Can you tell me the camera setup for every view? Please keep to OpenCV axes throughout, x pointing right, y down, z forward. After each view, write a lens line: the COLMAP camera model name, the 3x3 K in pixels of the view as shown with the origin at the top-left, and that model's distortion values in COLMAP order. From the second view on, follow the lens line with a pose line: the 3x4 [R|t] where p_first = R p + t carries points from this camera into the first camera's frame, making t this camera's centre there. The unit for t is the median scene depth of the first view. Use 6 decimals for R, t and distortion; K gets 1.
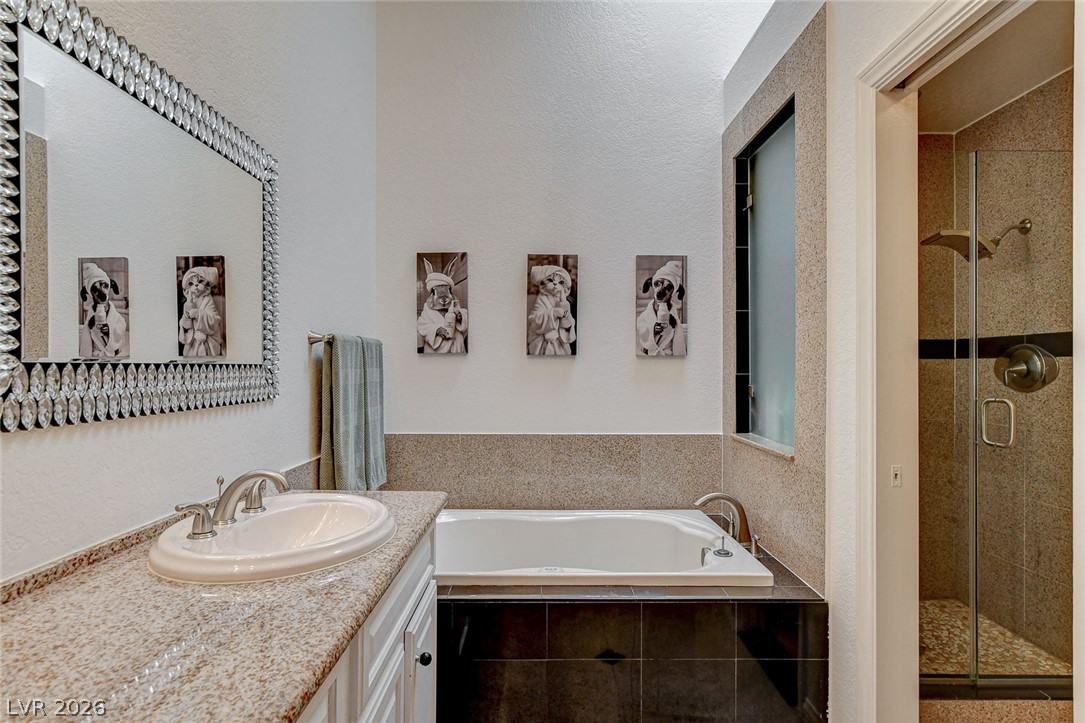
lens RADIAL K [[580.1, 0, 552.3], [0, 580.1, 364.5], [0, 0, 1]] dist [-0.036695, 0.030733]
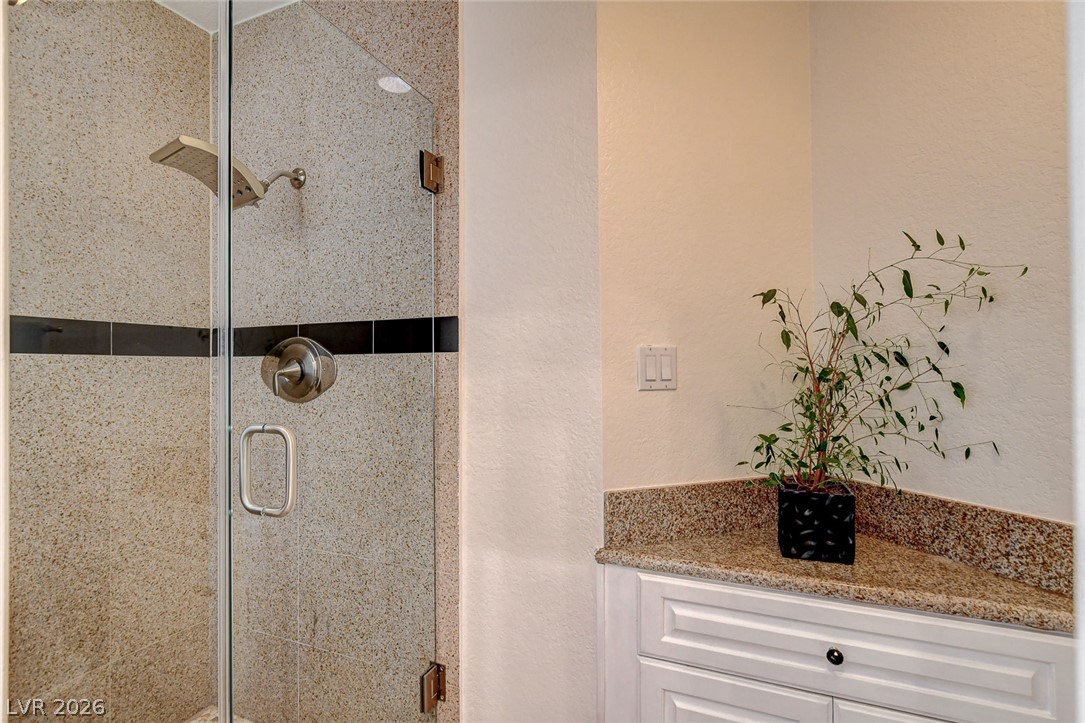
lens RADIAL K [[533.8, 0, 542.5], [0, 533.8, 361.5], [0, 0, 1]] dist [-0.015193, 0.000972]
pose [[0.415312, -0.001462, 0.909678, 0.334639], [0.000549, 0.999999, 0.001356, -0.005021], [-0.909679, -0.000064, 0.415312, 0.433663]]
